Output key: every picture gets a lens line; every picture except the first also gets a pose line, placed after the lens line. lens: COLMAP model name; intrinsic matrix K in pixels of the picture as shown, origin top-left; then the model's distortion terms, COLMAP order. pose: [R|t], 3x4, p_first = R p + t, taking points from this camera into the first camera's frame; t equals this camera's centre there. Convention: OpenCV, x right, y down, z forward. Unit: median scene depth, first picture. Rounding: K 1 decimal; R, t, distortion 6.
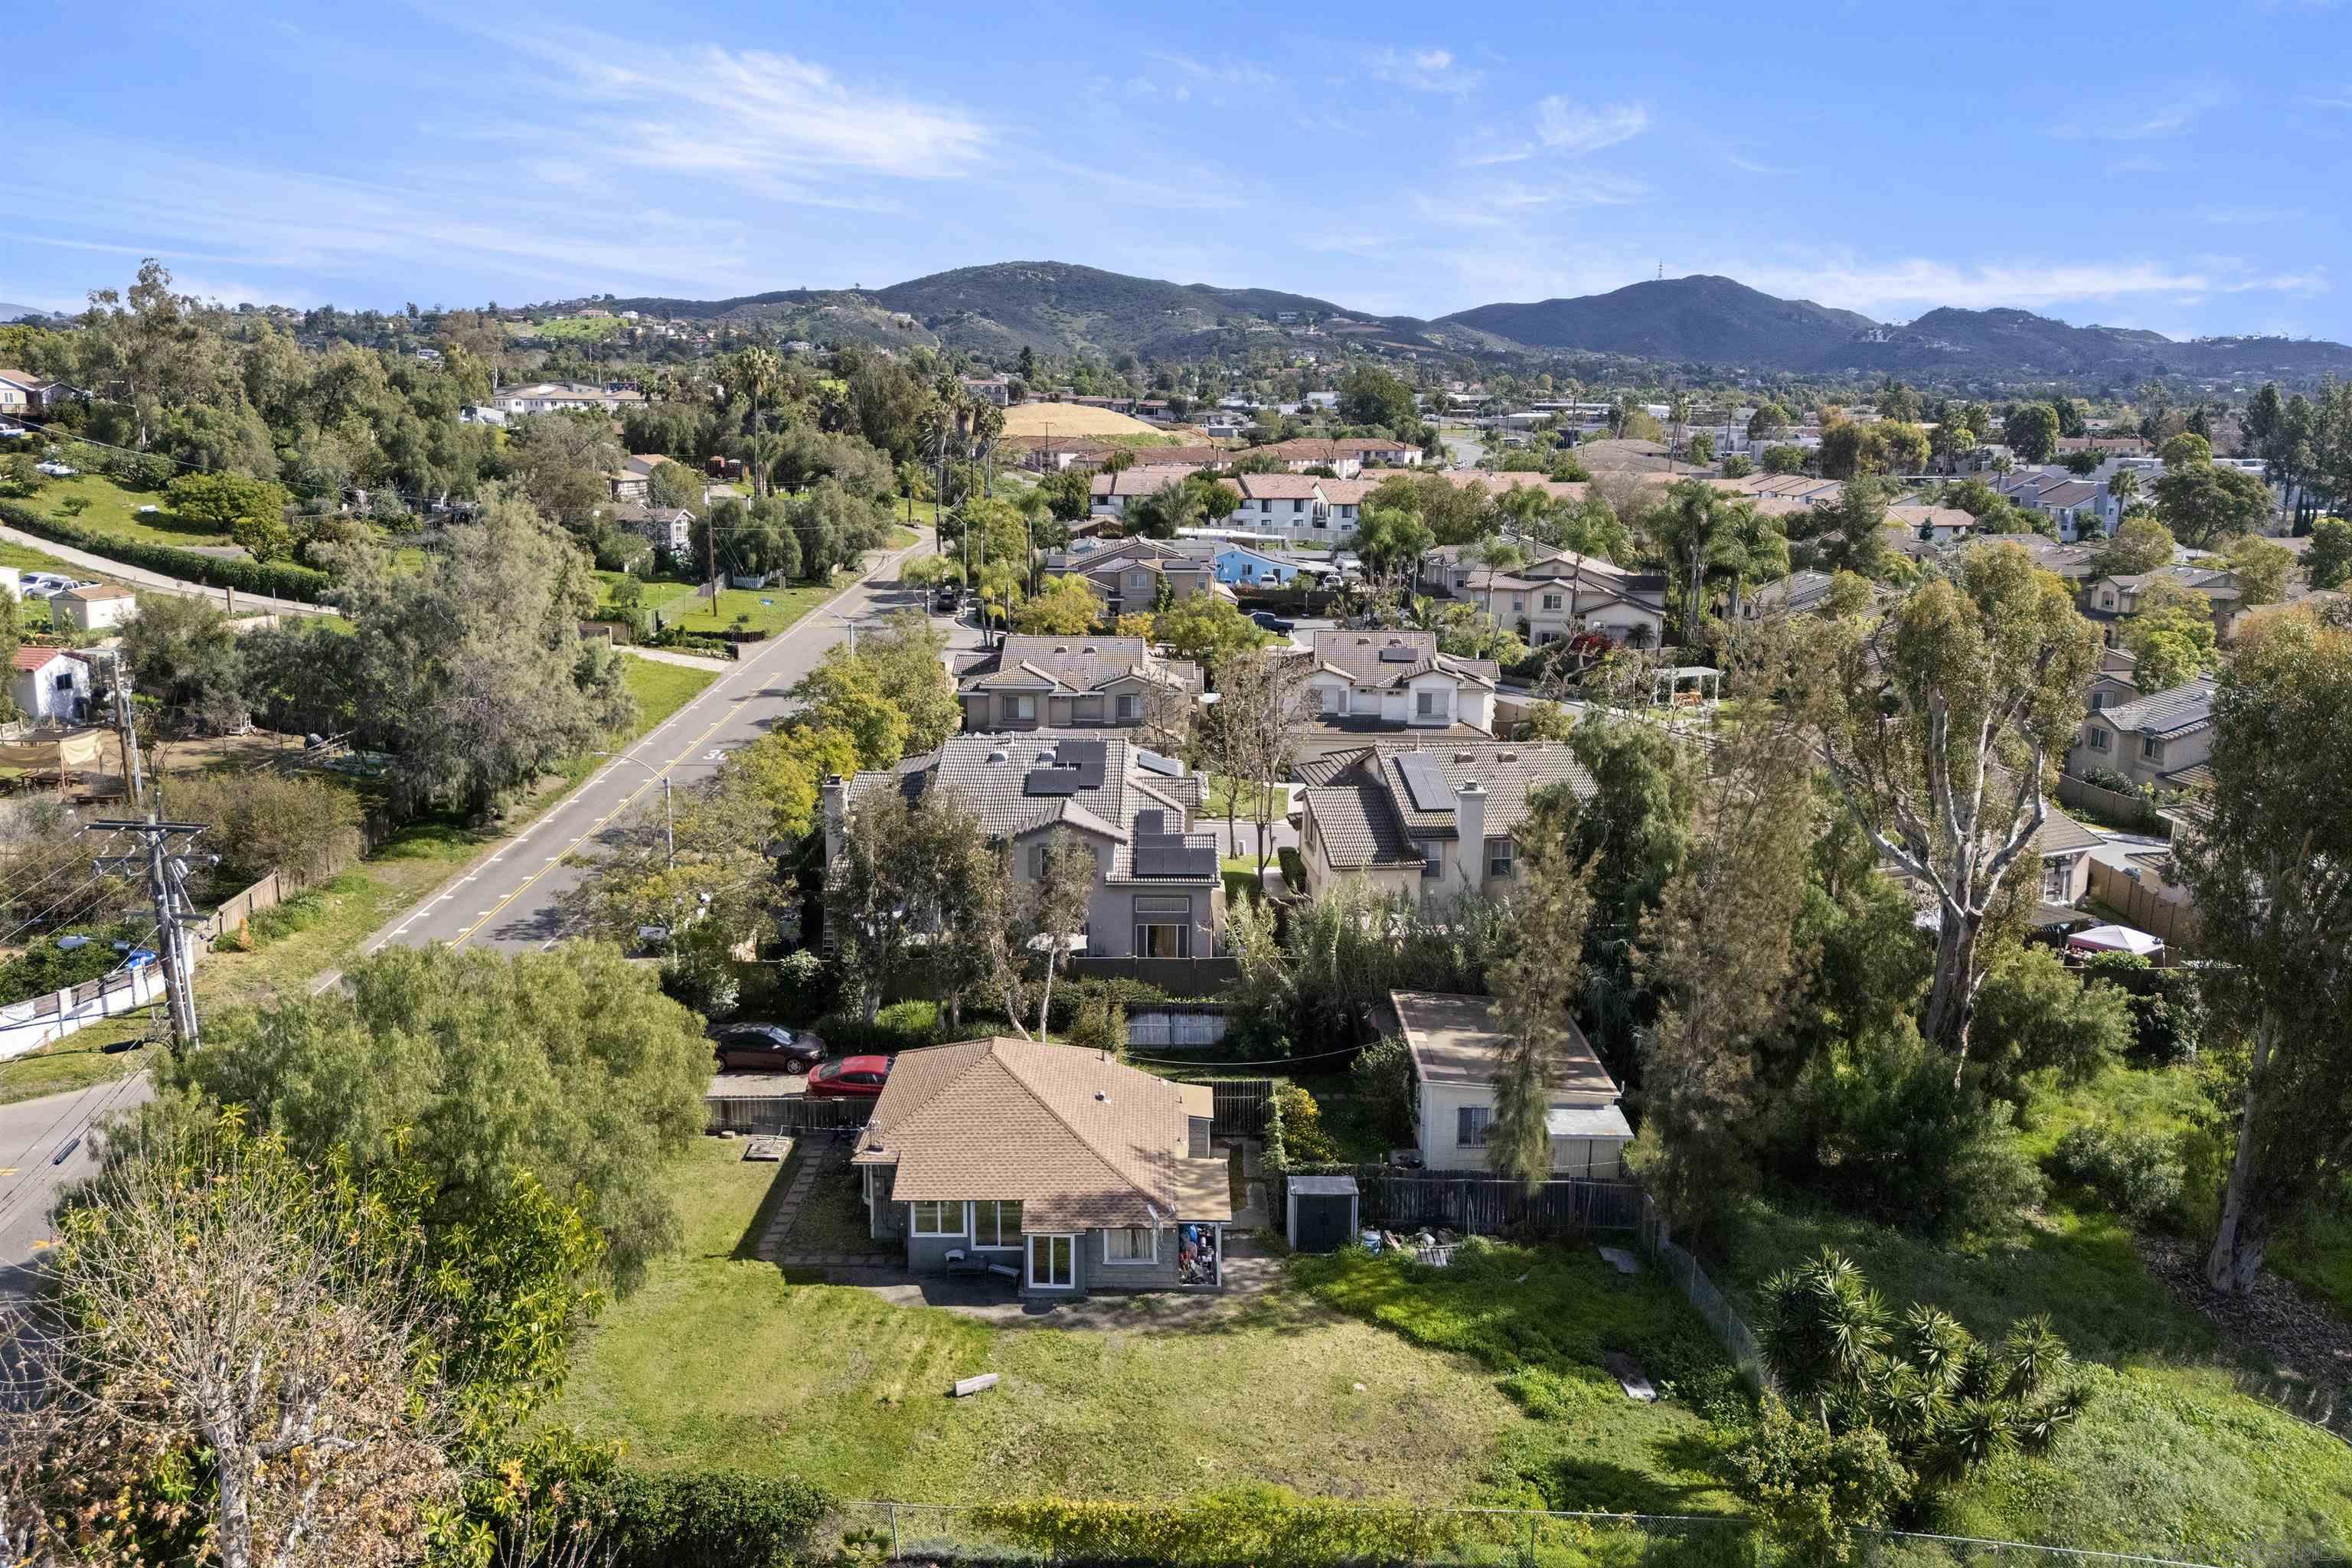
lens RADIAL K [[1728.3, 0, 1166.4], [0, 1728.3, 779.4], [0, 0, 1]] dist [0.083224, -0.077147]
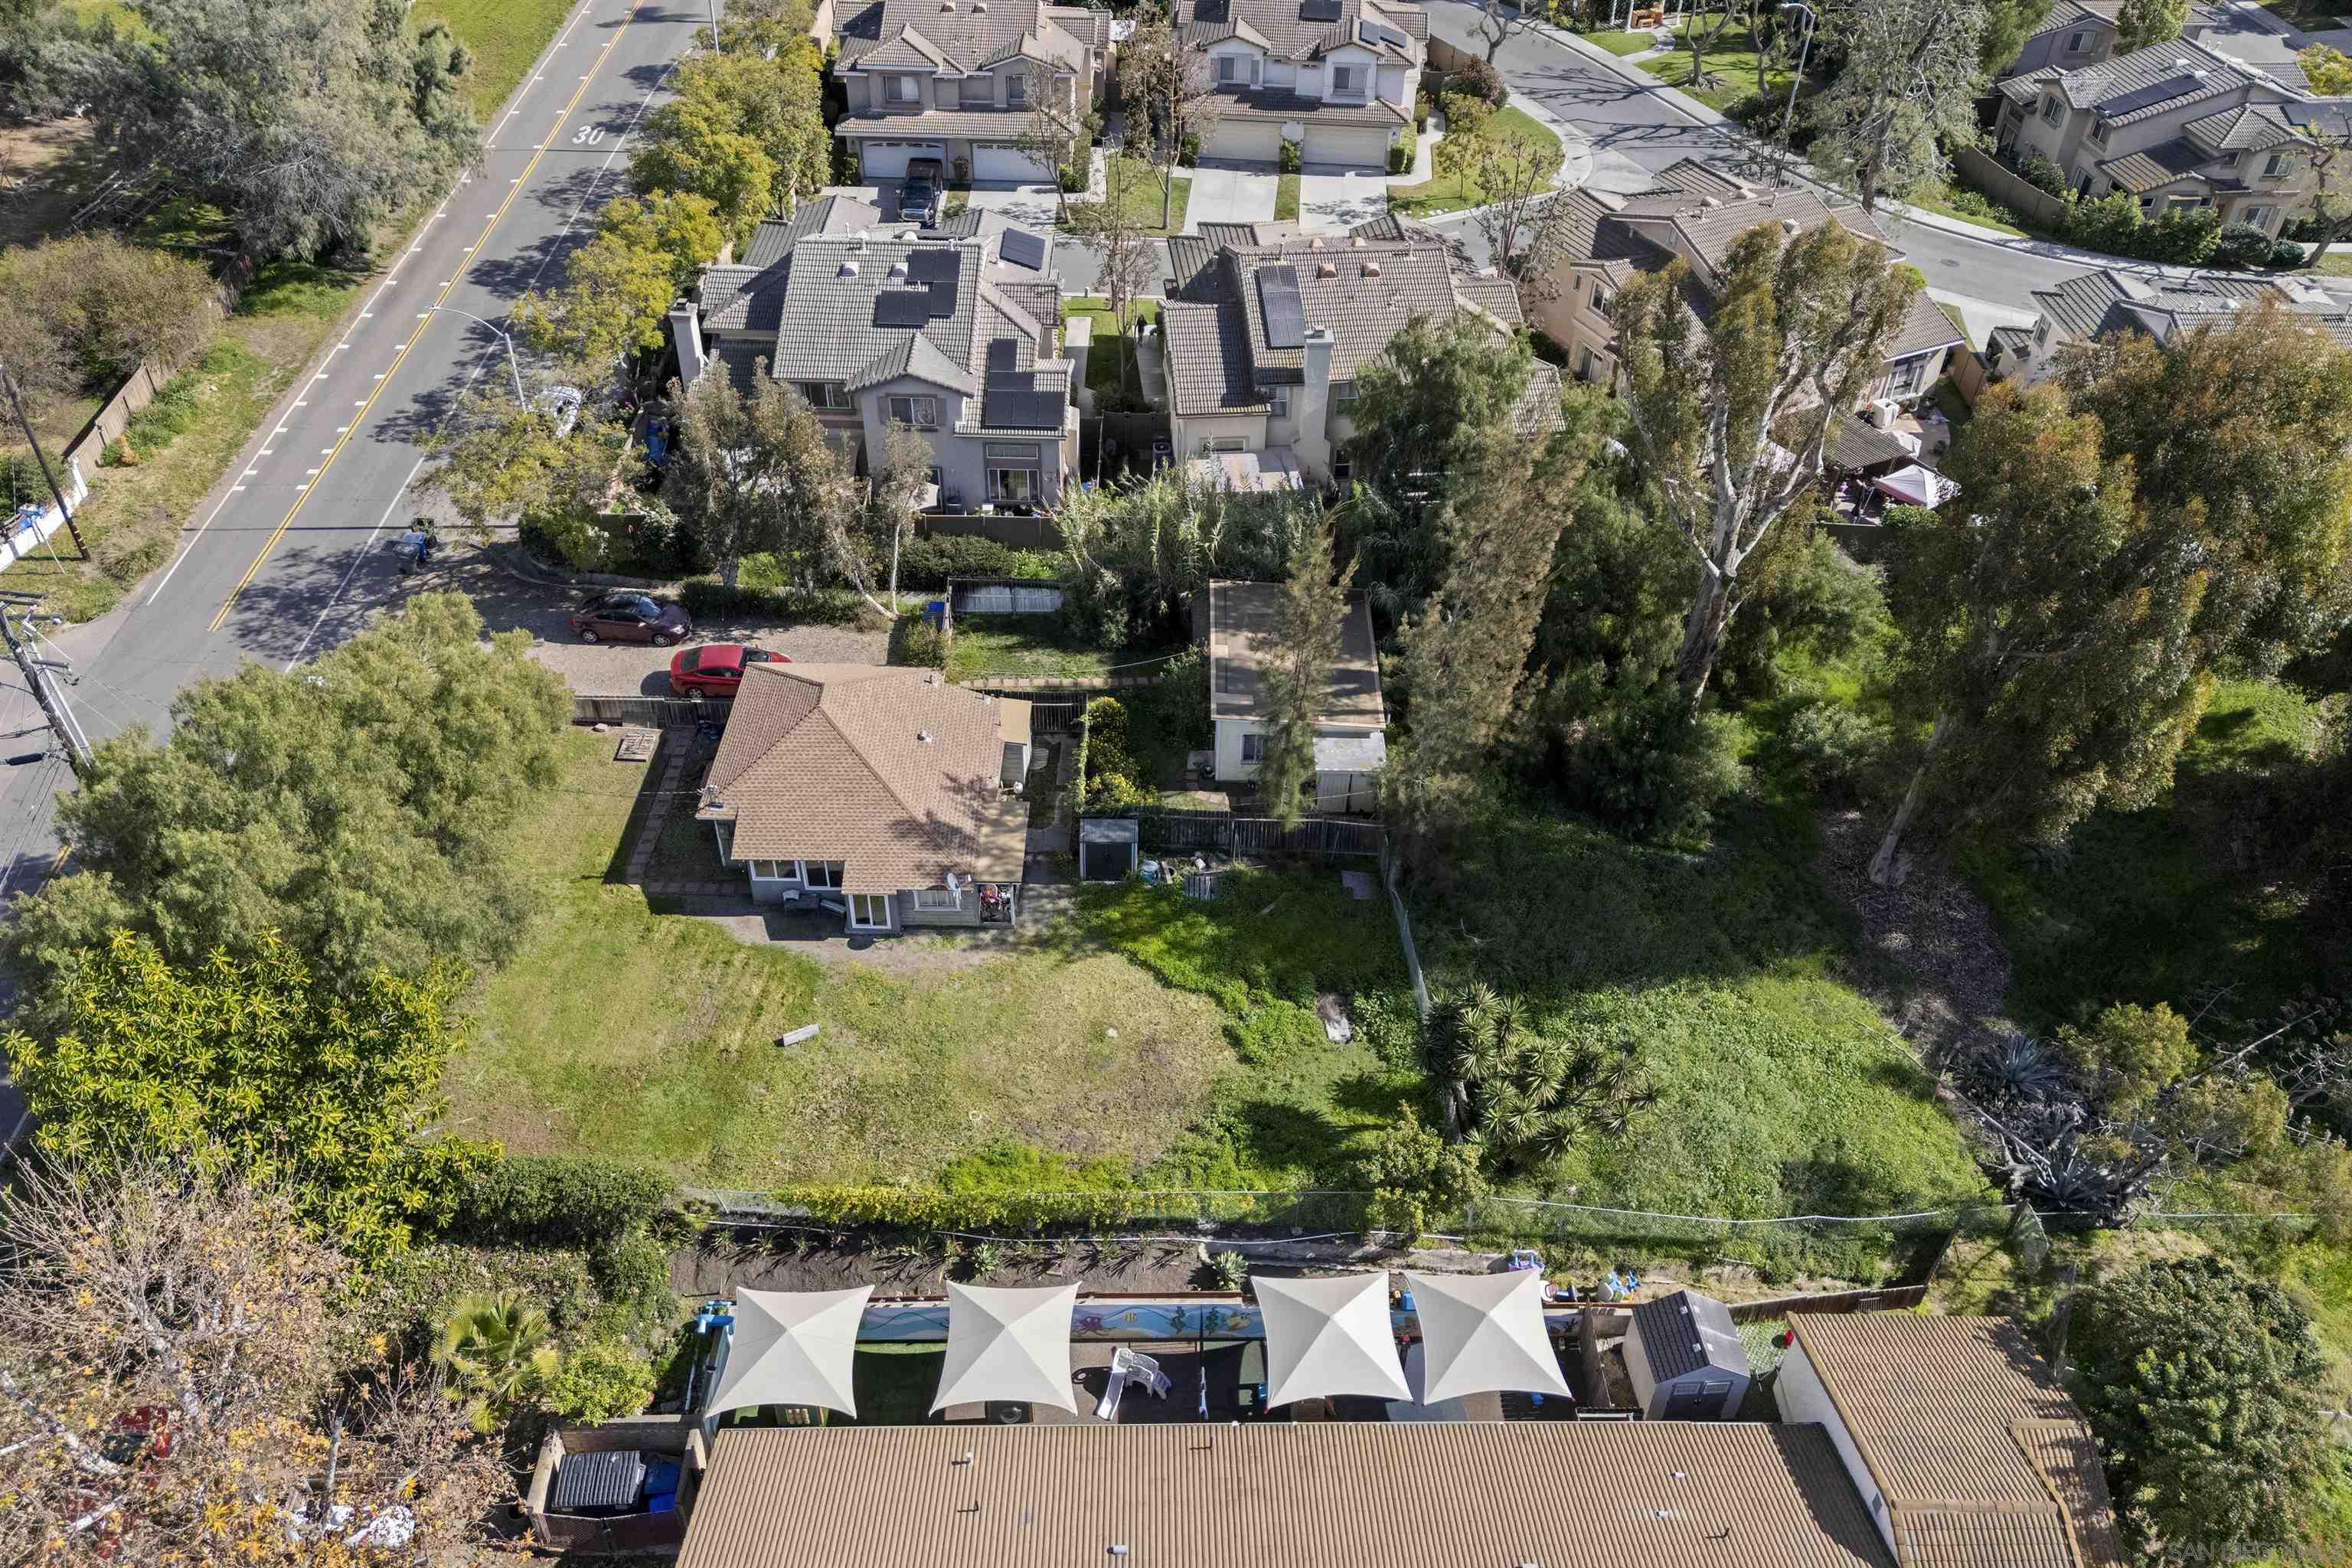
lens RADIAL K [[1711.5, 0, 1168.8], [0, 1711.5, 754.7], [0, 0, 1]] dist [0.080281, -0.072089]
pose [[0.999872, 0.014129, 0.007451, 0.109747], [-0.015973, 0.883931, 0.467345, -0.316101], [0.000017, -0.467404, 0.884044, 0.008345]]
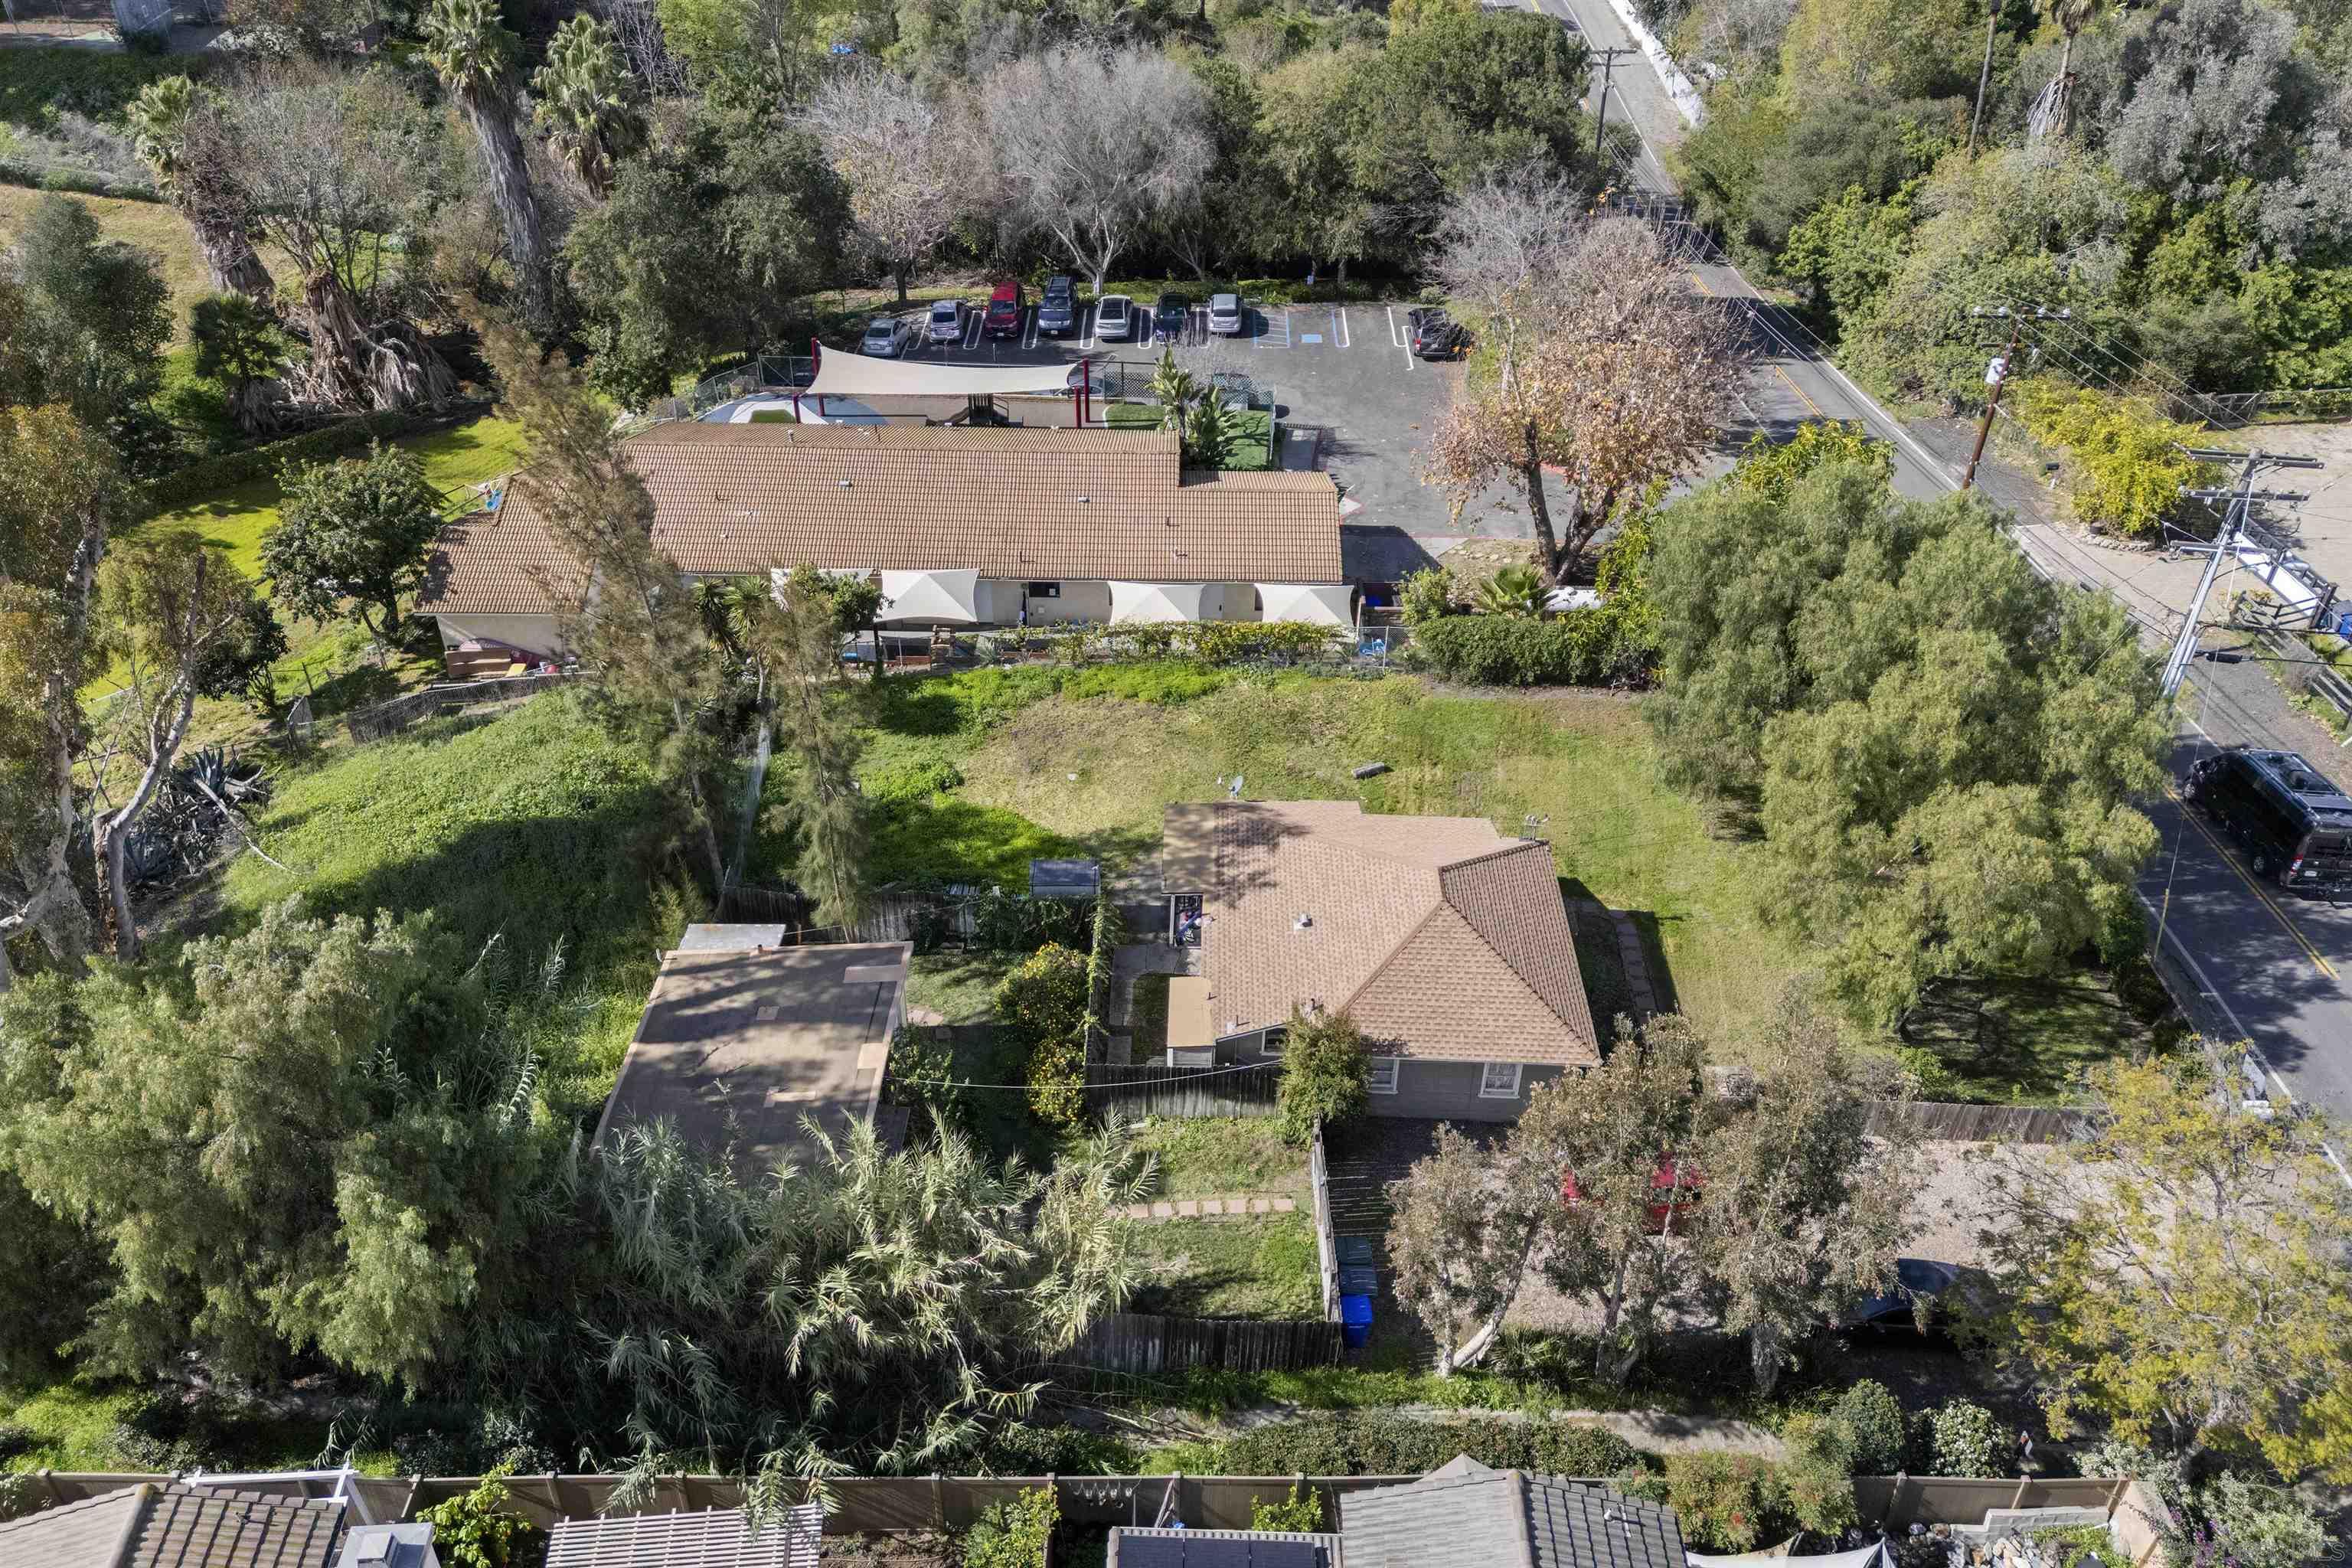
lens RADIAL K [[1711.5, 0, 1168.8], [0, 1711.5, 754.7], [0, 0, 1]] dist [0.080281, -0.072089]
pose [[-0.999776, -0.019282, 0.008772, 0.021804], [-0.006201, 0.662358, 0.749162, -0.476097], [-0.020256, 0.748939, -0.662329, 1.430633]]
